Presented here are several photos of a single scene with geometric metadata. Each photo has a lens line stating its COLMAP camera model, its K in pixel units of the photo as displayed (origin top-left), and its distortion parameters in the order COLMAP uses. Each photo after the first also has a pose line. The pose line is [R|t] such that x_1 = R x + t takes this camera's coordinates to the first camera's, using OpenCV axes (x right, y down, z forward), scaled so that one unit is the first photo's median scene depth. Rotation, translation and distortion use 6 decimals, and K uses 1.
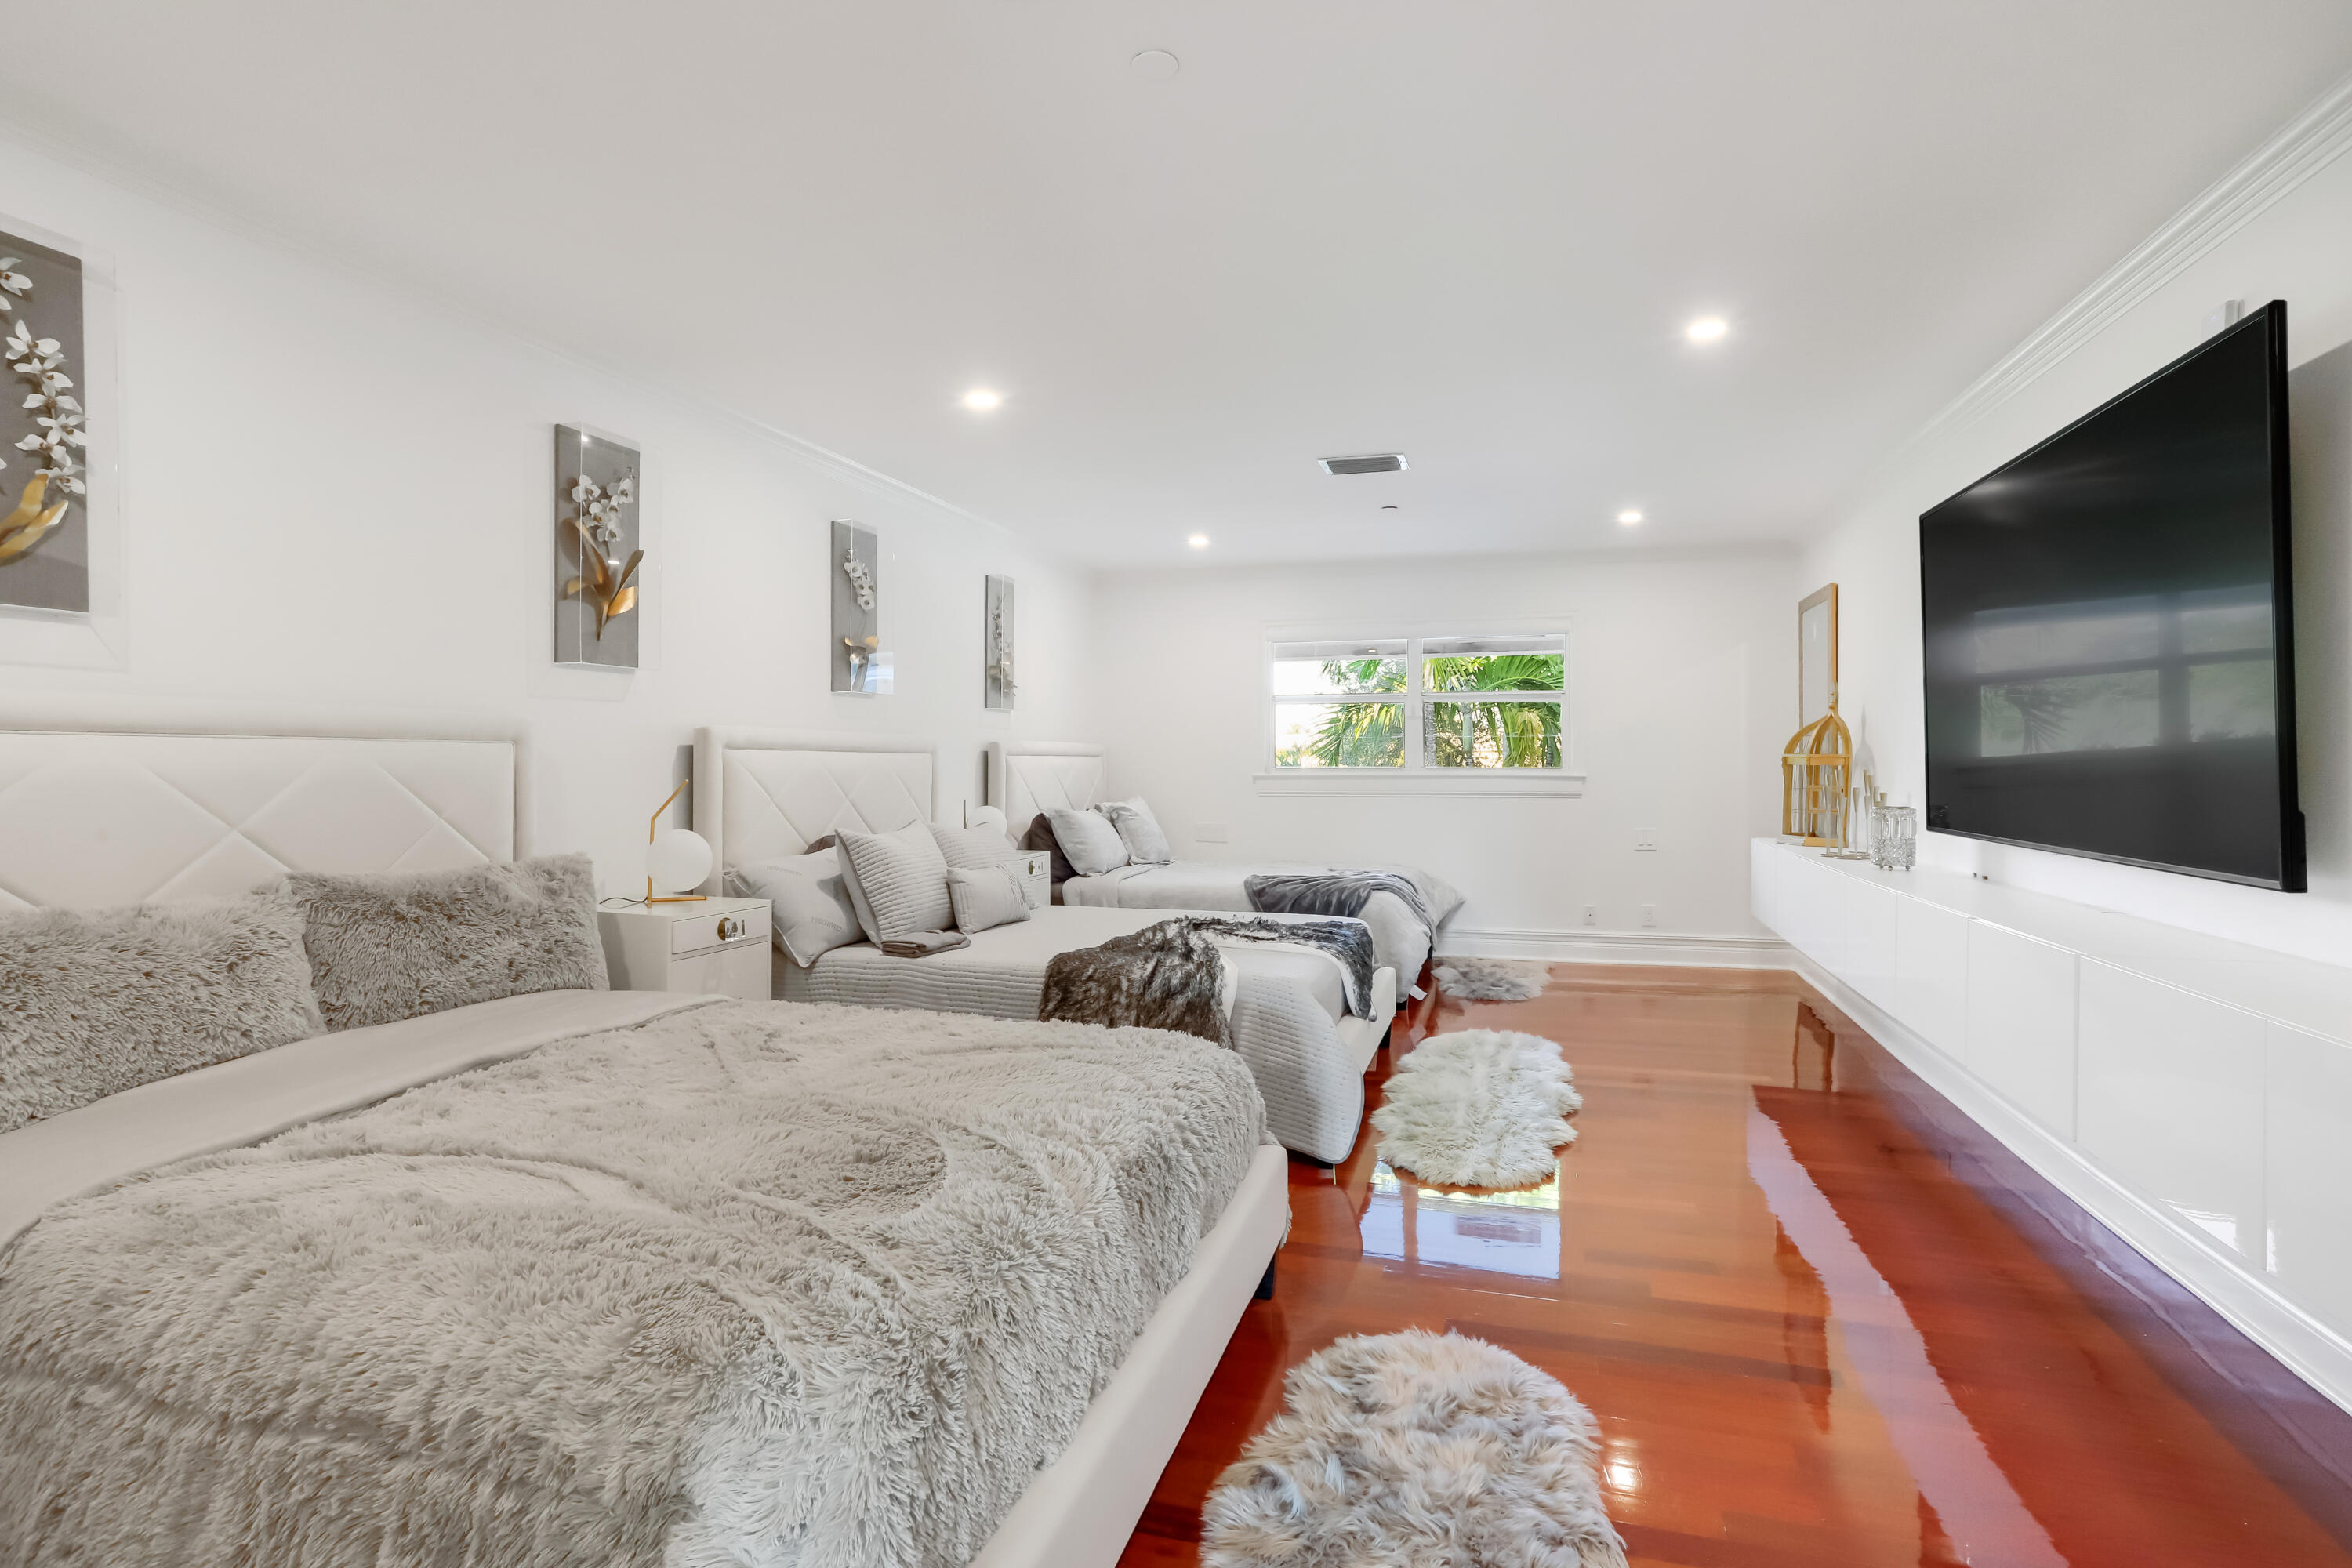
lens RADIAL K [[1126.1, 0, 1176.0], [0, 1126.1, 784.0], [0, 0, 1]] dist [-0.018709, 0.000947]
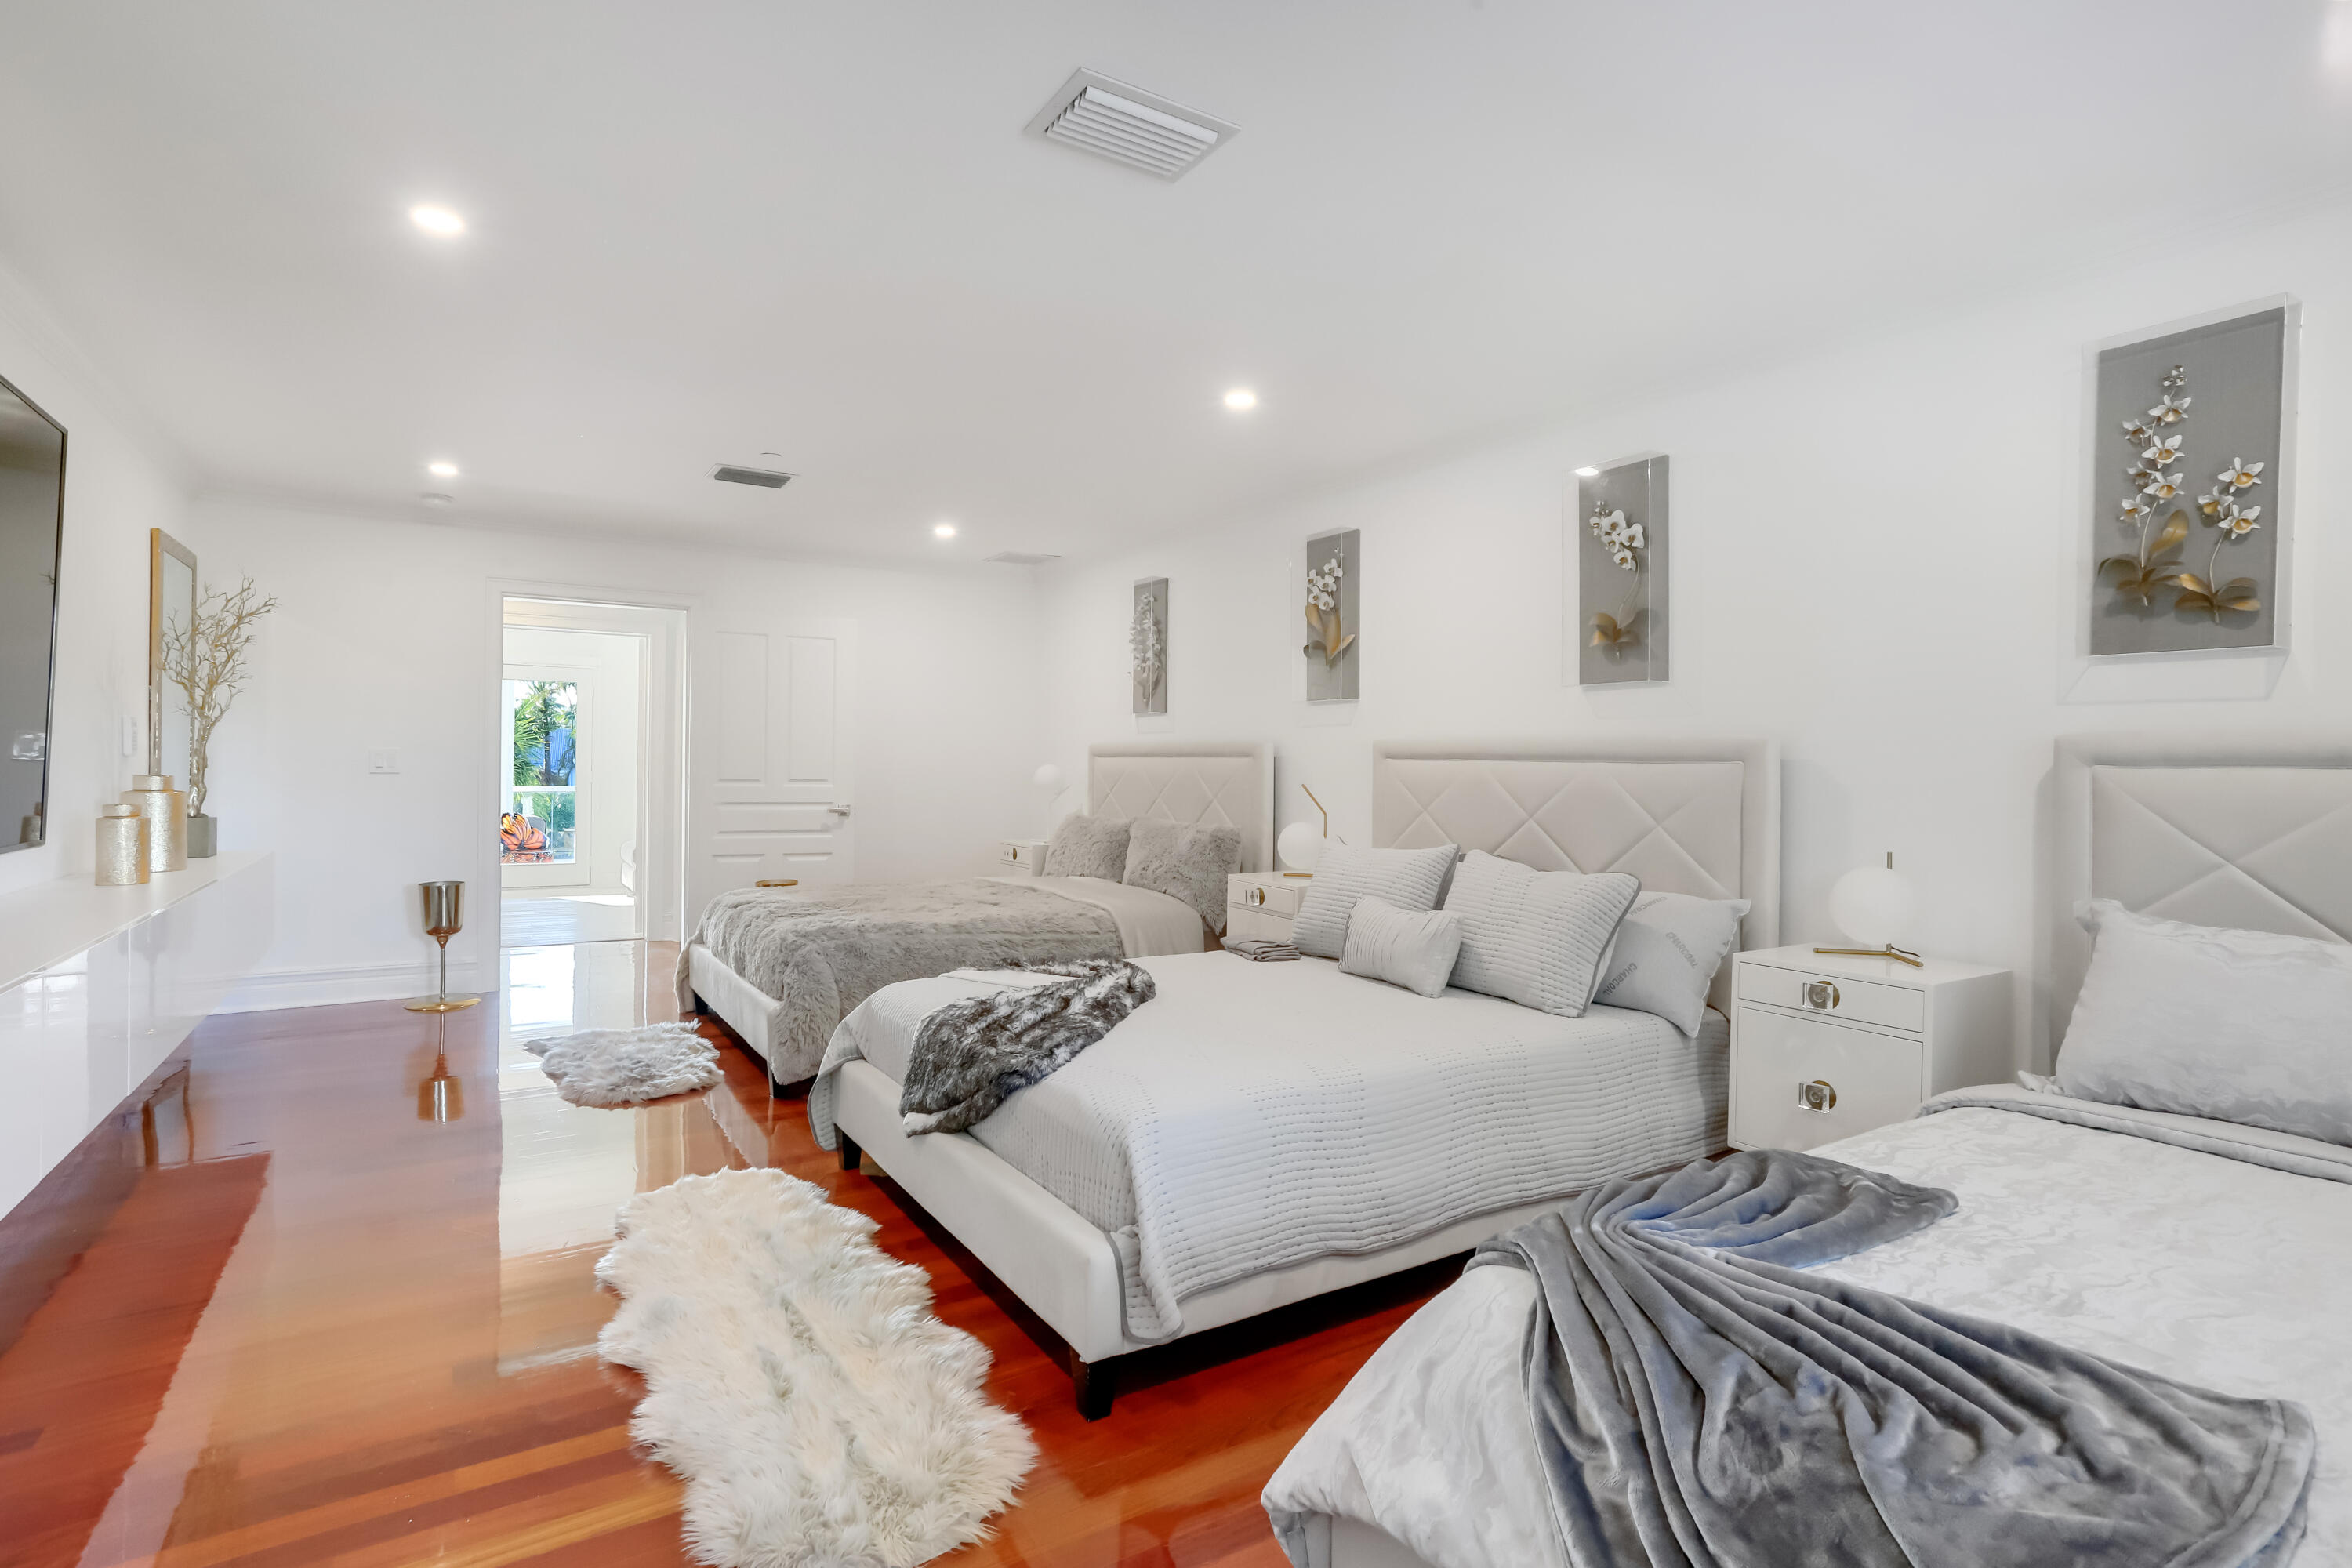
lens RADIAL K [[1126.1, 0, 1176.0], [0, 1126.1, 784.0], [0, 0, 1]] dist [-0.018709, 0.000947]
pose [[-0.663656, 0.003587, -0.748029, 0.613192], [-0.026456, 0.999250, 0.028264, -0.040268], [0.747570, 0.038547, -0.663064, 1.755628]]
